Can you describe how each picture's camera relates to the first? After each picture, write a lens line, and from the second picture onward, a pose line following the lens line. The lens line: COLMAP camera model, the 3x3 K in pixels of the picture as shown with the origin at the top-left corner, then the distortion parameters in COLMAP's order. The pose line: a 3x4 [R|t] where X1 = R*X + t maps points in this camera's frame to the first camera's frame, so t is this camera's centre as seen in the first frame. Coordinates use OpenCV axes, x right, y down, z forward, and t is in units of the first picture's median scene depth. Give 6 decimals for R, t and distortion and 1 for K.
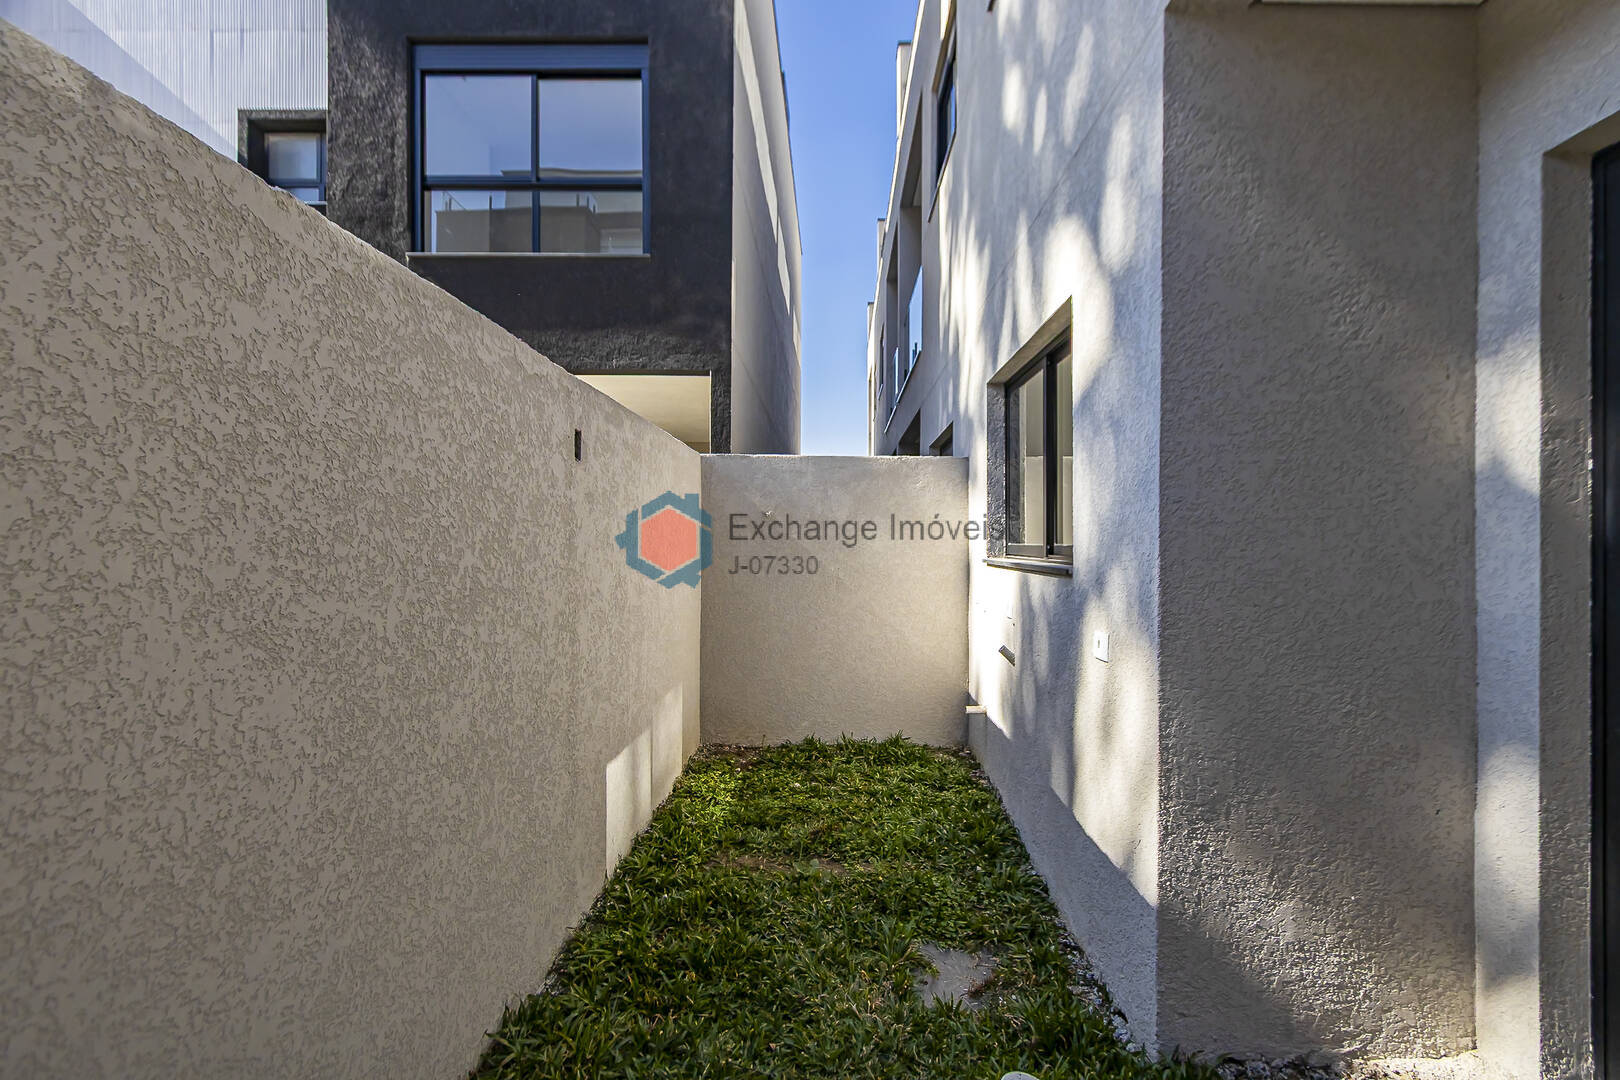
lens RADIAL K [[734.7, 0, 824.1], [0, 734.7, 534.7], [0, 0, 1]] dist [0.008247, -0.003335]
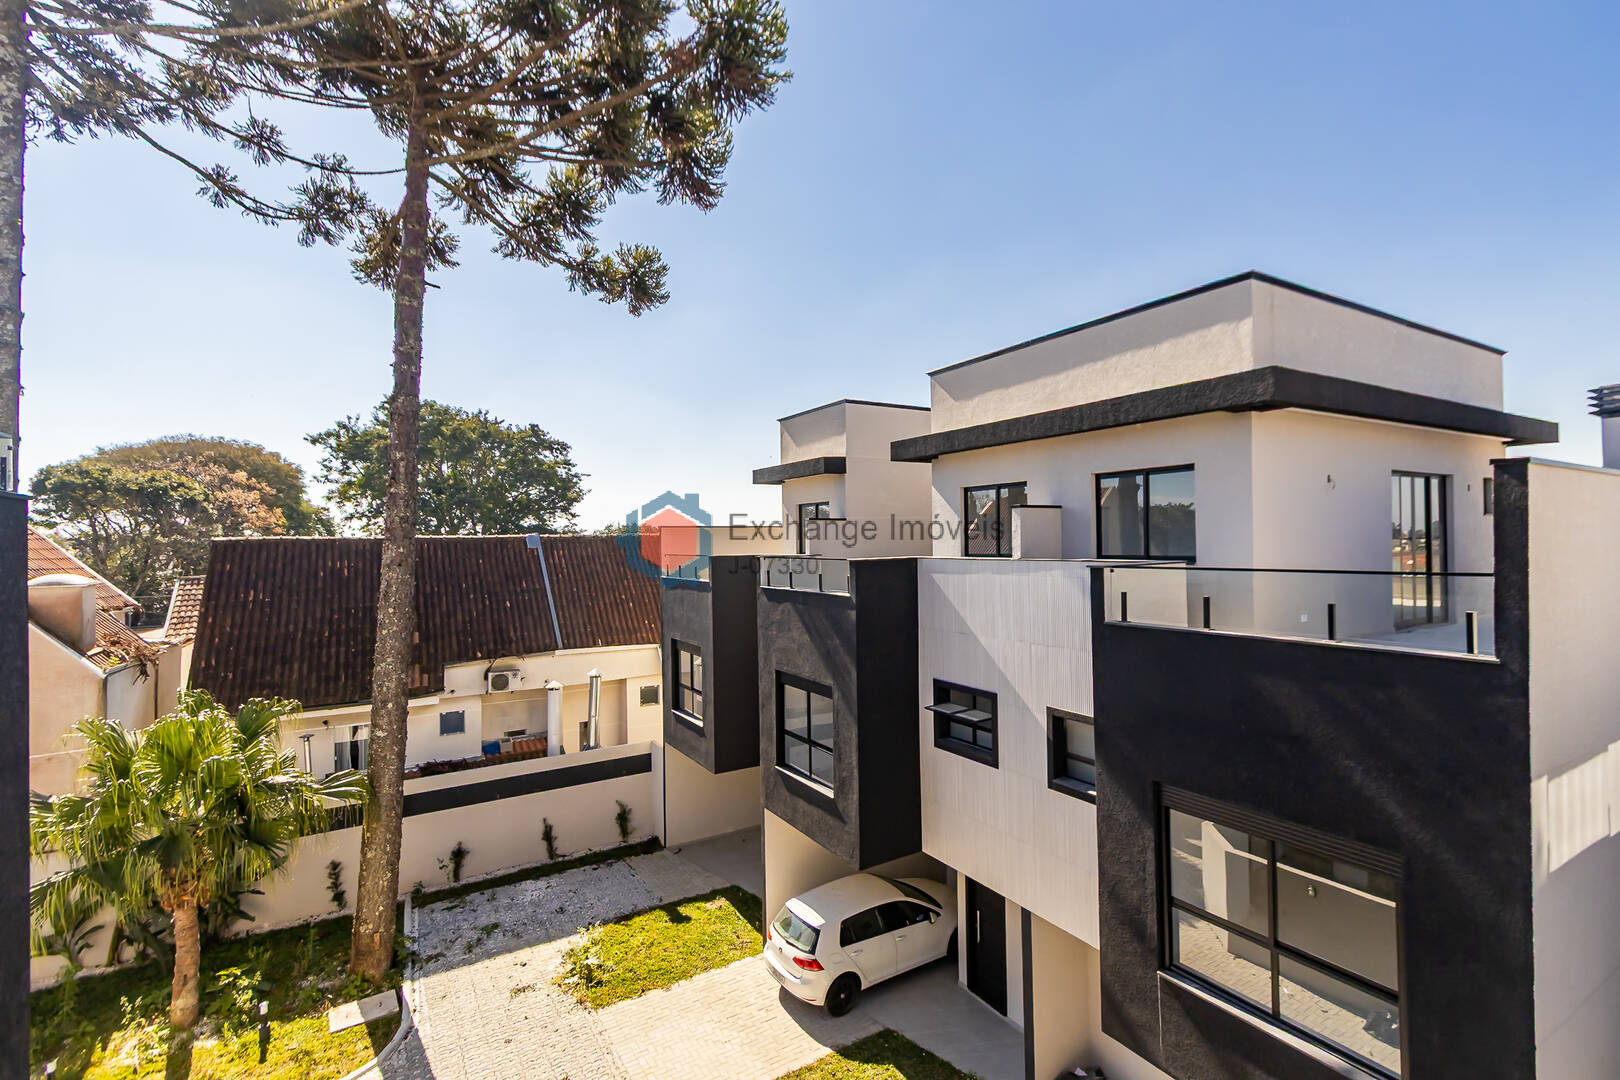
lens RADIAL K [[734.7, 0, 826.2], [0, 734.7, 536.5], [0, 0, 1]] dist [0.008247, -0.003335]
pose [[0.535325, -0.016564, -0.844483, 0.369623], [0.017671, 0.999808, -0.008408, -2.637534], [0.844461, -0.010422, 0.535516, -0.144727]]
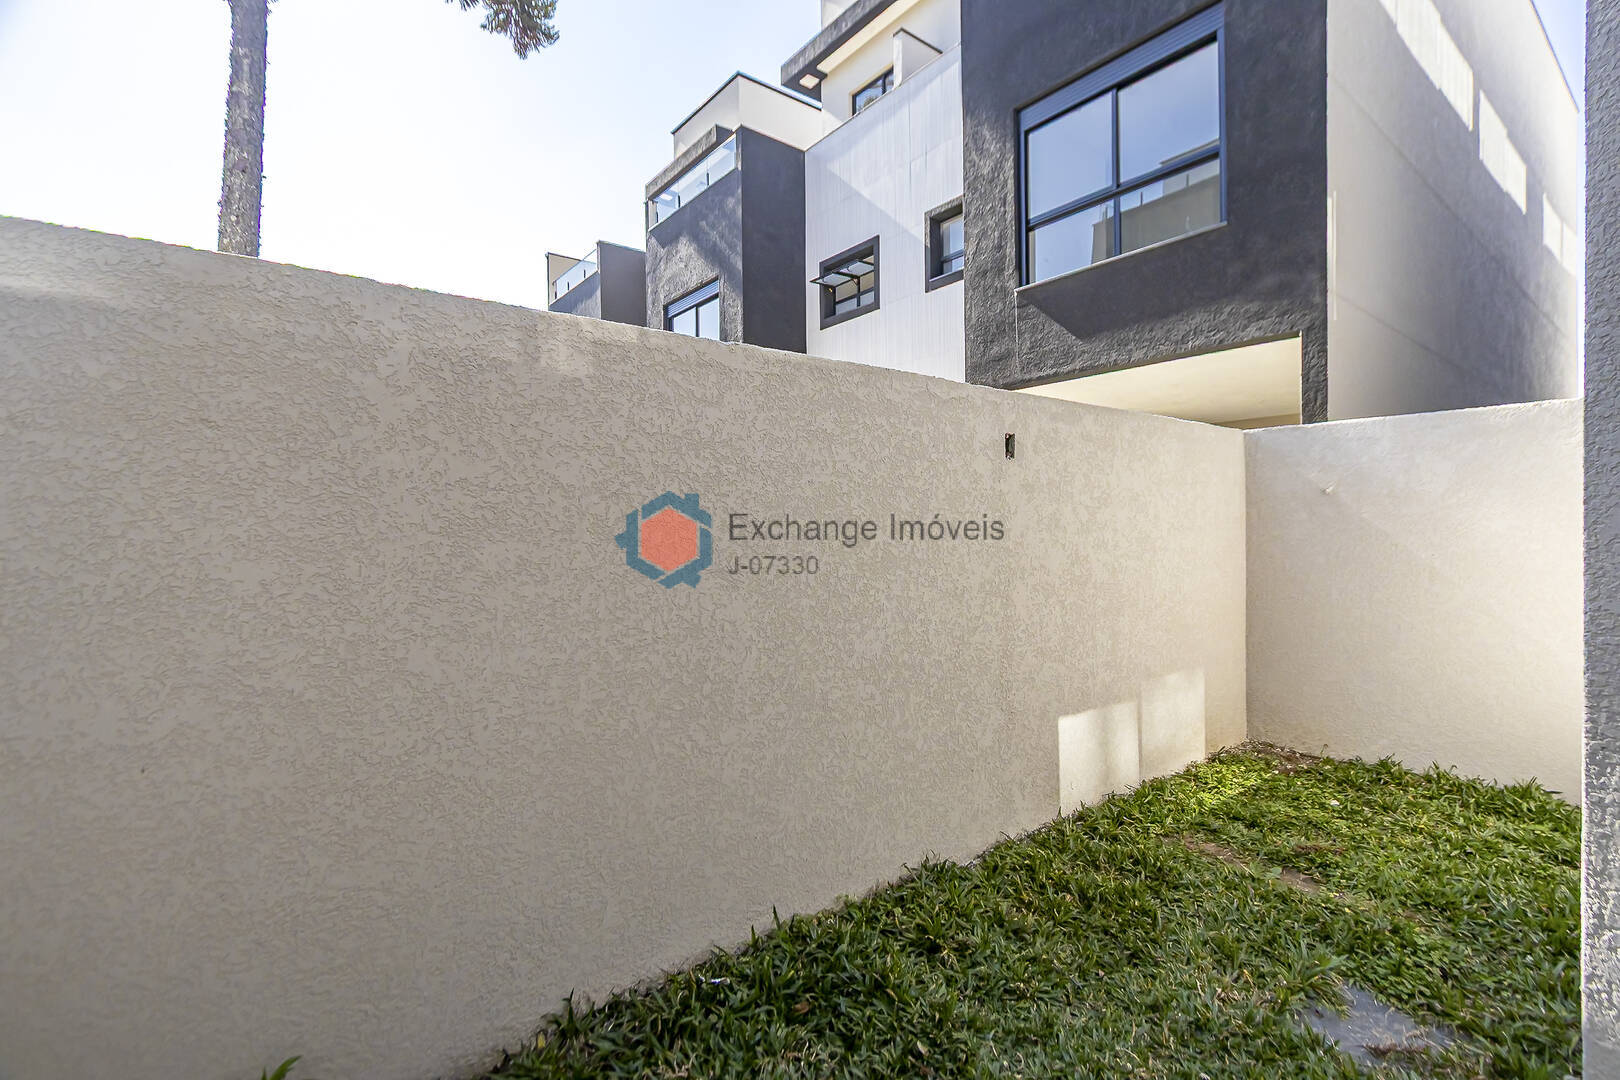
lens RADIAL K [[734.7, 0, 826.7], [0, 734.7, 533.0], [0, 0, 1]] dist [0.008247, -0.003335]
pose [[0.628834, -0.008095, -0.777498, 0.428150], [0.018927, 0.999809, 0.004898, 0.011101], [0.777309, -0.017796, 0.628867, -0.010256]]
